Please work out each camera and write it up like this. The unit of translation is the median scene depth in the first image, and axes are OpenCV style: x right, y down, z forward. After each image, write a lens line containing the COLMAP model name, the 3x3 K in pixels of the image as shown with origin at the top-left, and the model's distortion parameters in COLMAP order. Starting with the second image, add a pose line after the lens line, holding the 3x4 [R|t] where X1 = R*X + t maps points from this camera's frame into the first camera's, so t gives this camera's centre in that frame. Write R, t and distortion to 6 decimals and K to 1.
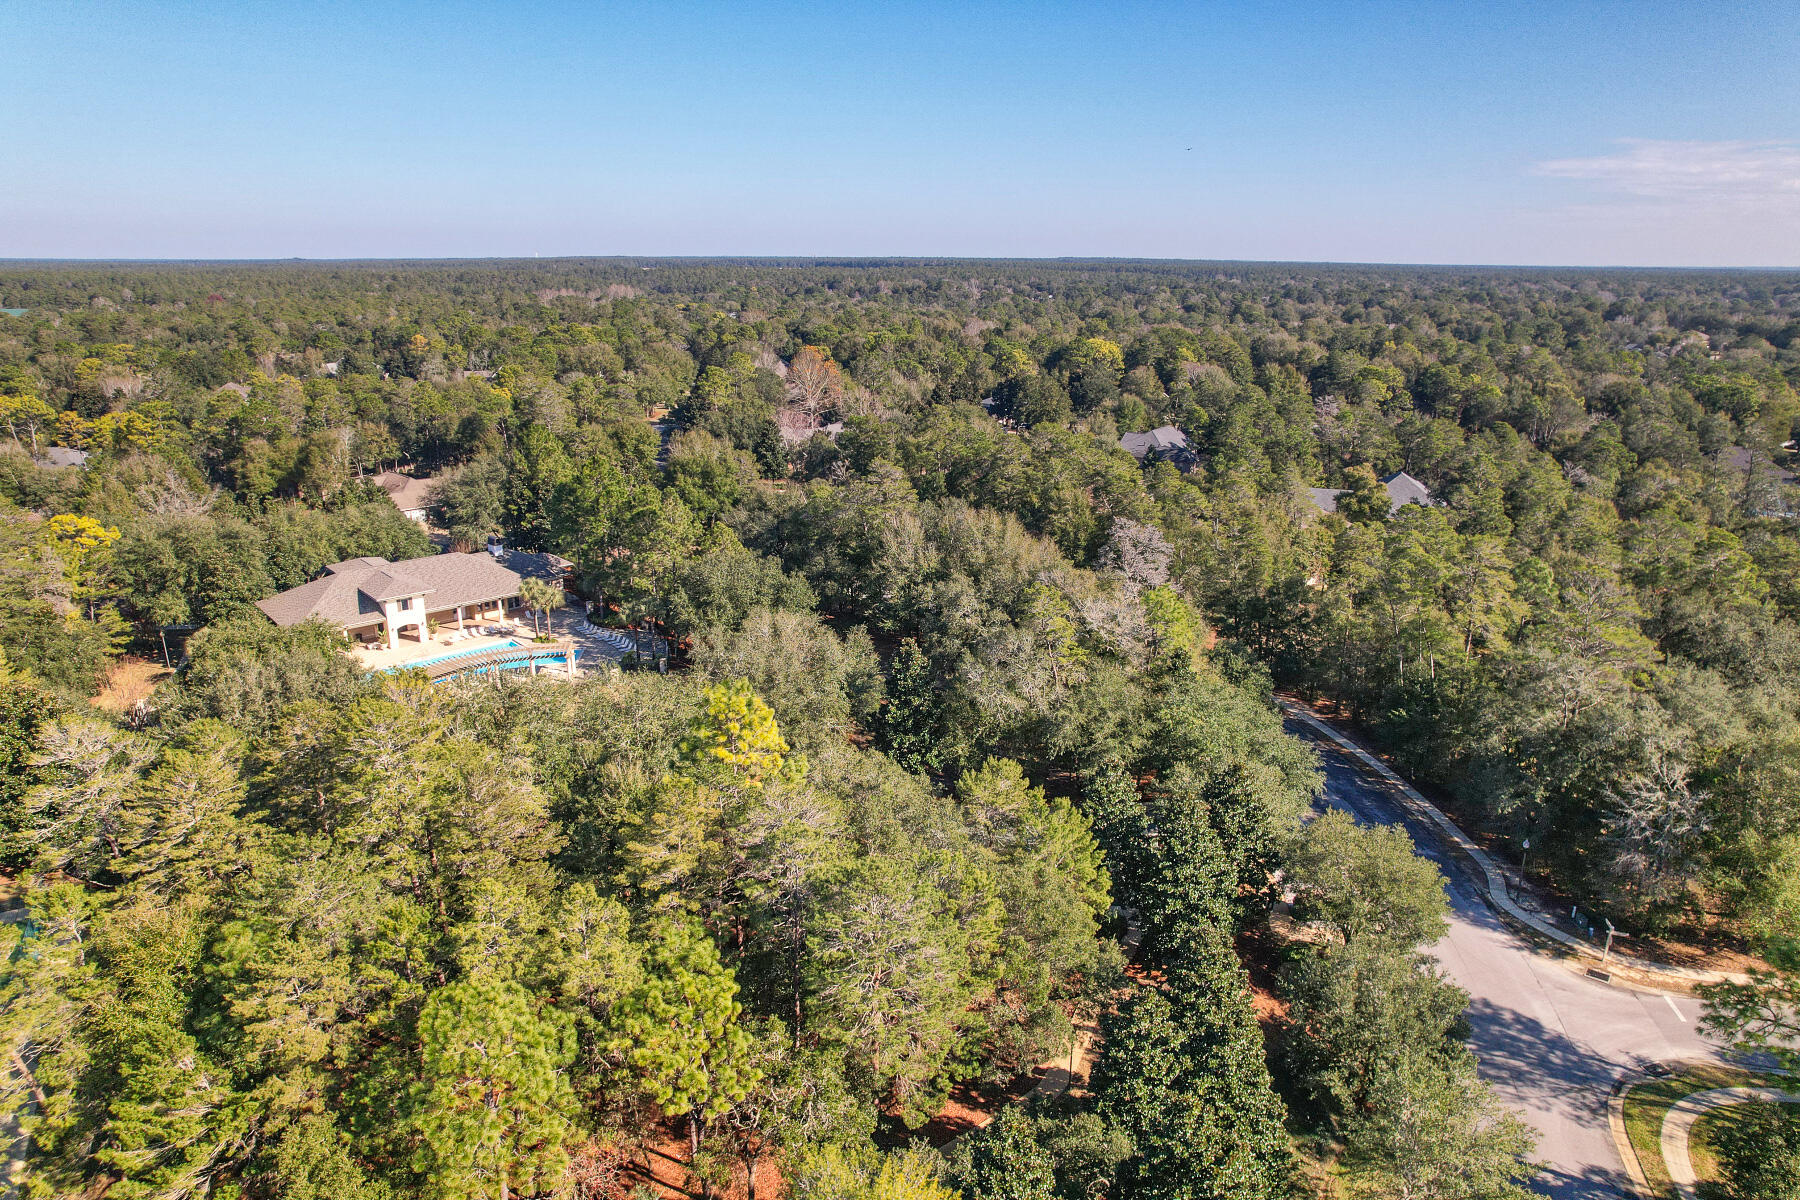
lens RADIAL K [[1152.0, 0, 900.0], [0, 1152.0, 600.0], [0, 0, 1]] dist [-0.071072, 0.061406]
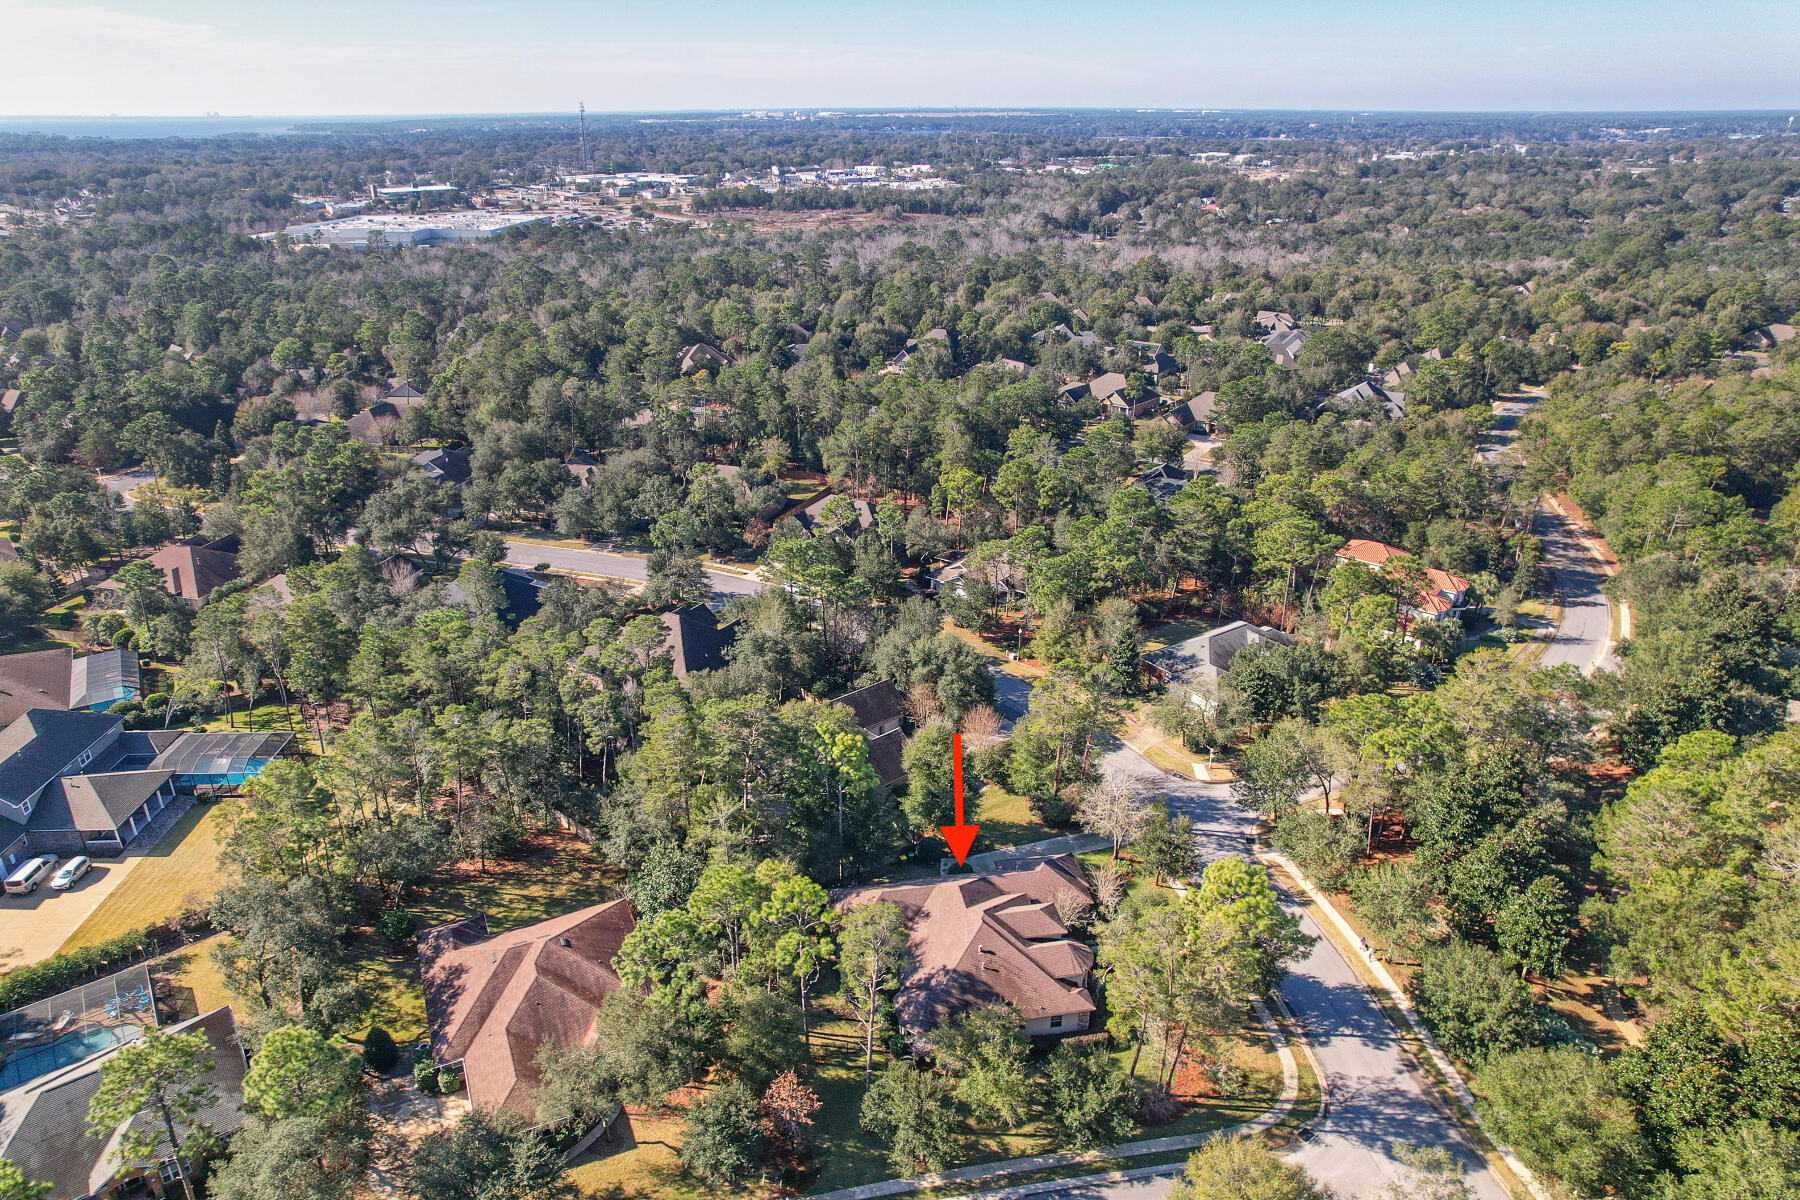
lens RADIAL K [[1152.0, 0, 900.0], [0, 1152.0, 600.0], [0, 0, 1]] dist [-0.071072, 0.061406]
pose [[-0.936006, 0.135705, -0.324773, 0.740743], [-0.104648, 0.773678, 0.624877, -0.448353], [0.336069, 0.618875, -0.709966, 0.697185]]
